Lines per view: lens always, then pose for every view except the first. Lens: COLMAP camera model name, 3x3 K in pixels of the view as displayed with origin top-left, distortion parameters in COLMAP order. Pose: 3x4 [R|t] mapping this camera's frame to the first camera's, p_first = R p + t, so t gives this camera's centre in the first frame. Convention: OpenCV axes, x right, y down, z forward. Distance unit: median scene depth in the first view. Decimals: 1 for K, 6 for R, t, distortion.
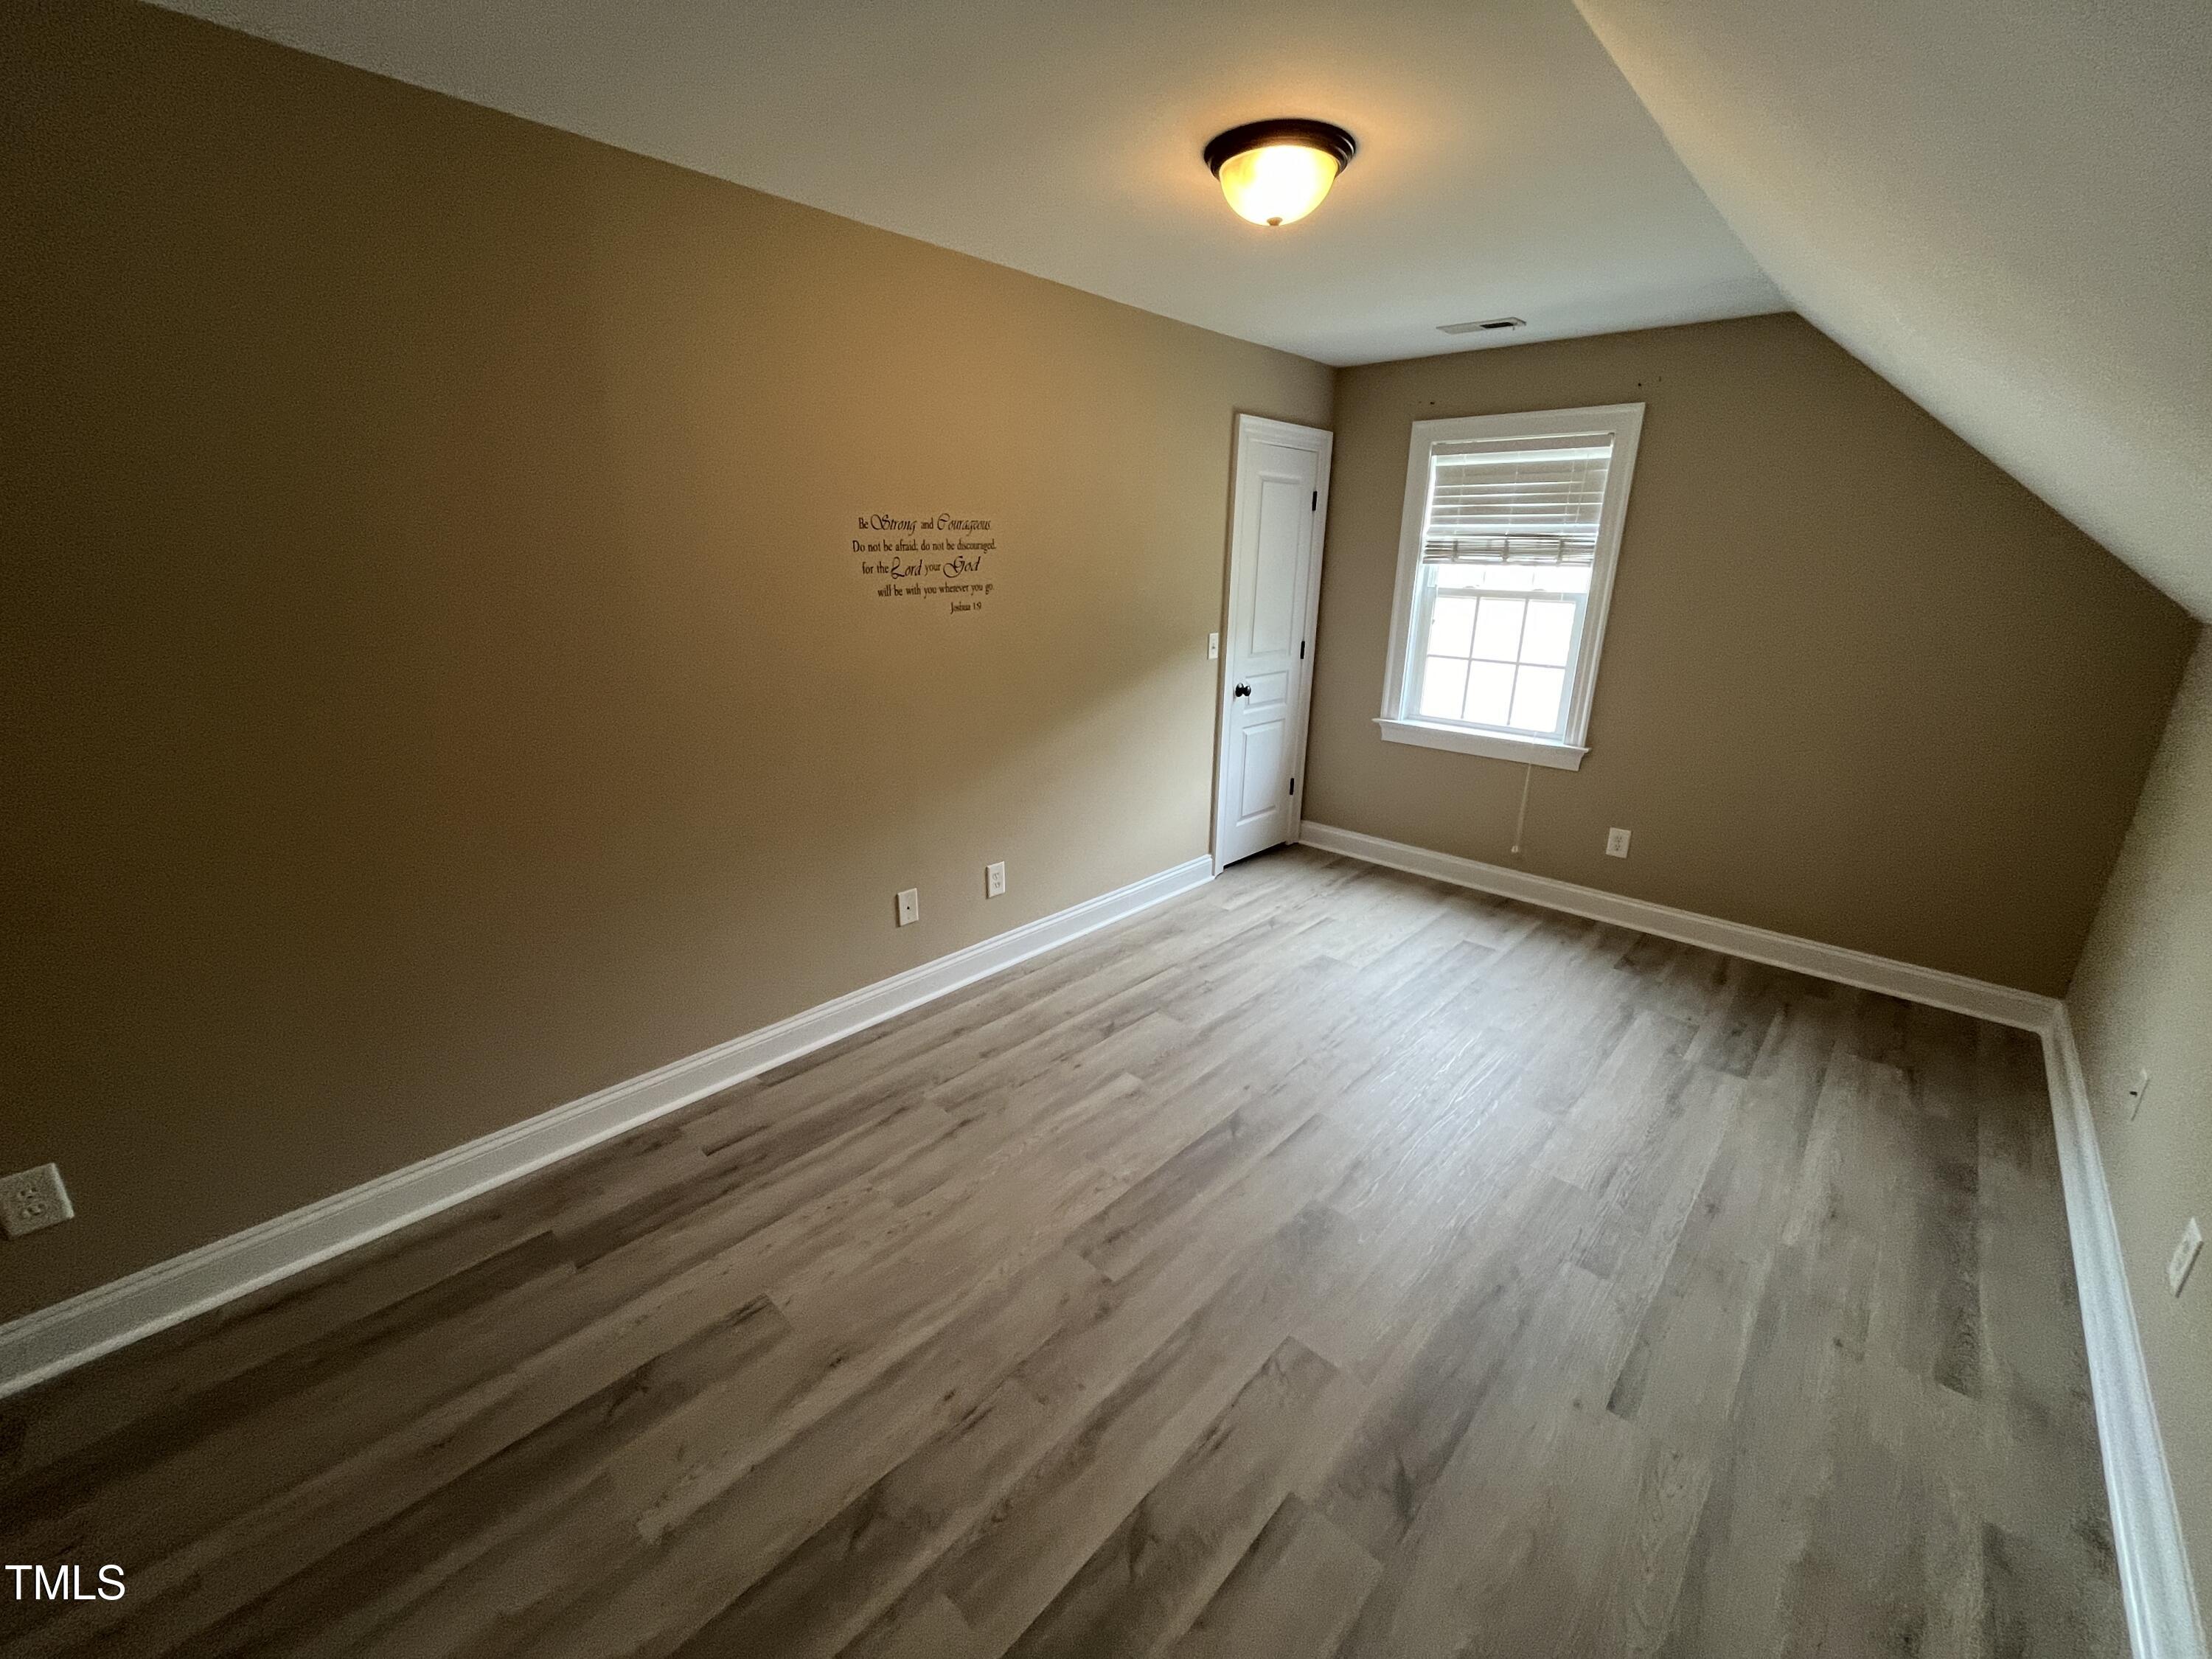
lens RADIAL K [[894.3, 0, 1109.1], [0, 894.3, 826.4], [0, 0, 1]] dist [0.002704, -0.000428]
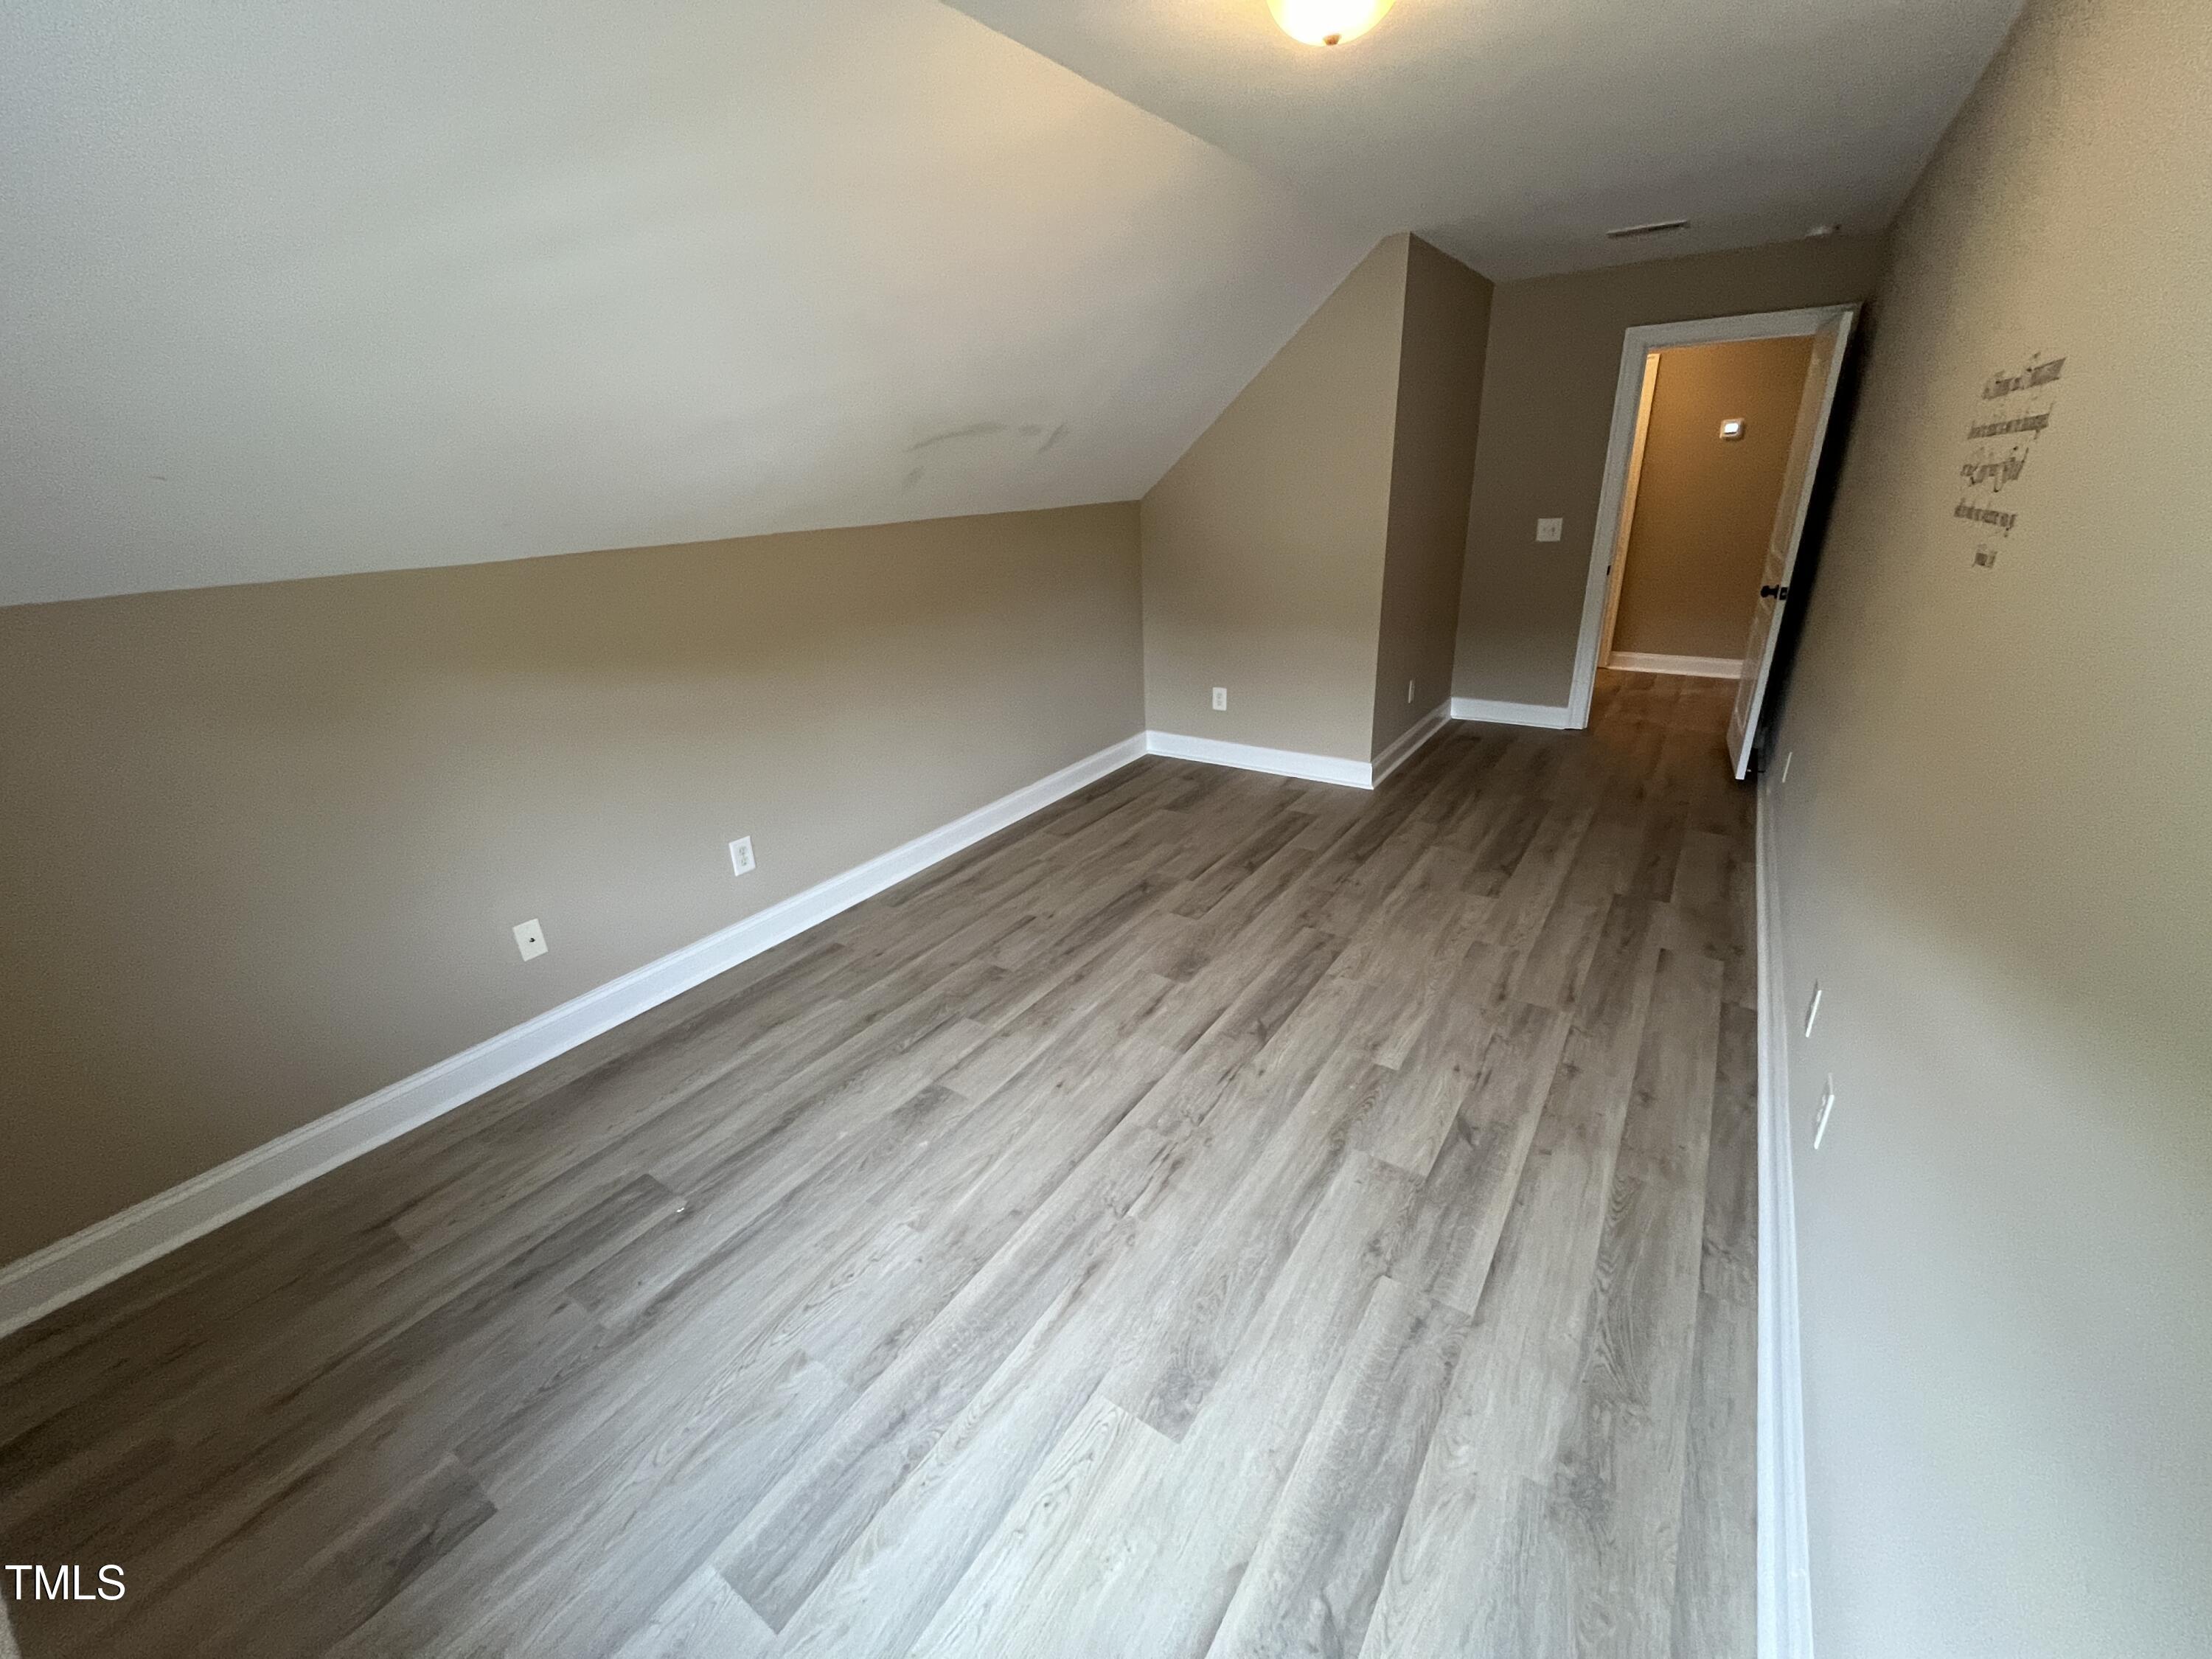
lens RADIAL K [[894.3, 0, 1117.7], [0, 894.3, 828.0], [0, 0, 1]] dist [0.002704, -0.000428]
pose [[-0.986642, 0.081209, -0.141221, 0.398099], [-0.025951, 0.777468, 0.628387, -0.455229], [0.160826, 0.623658, -0.764975, 1.490861]]
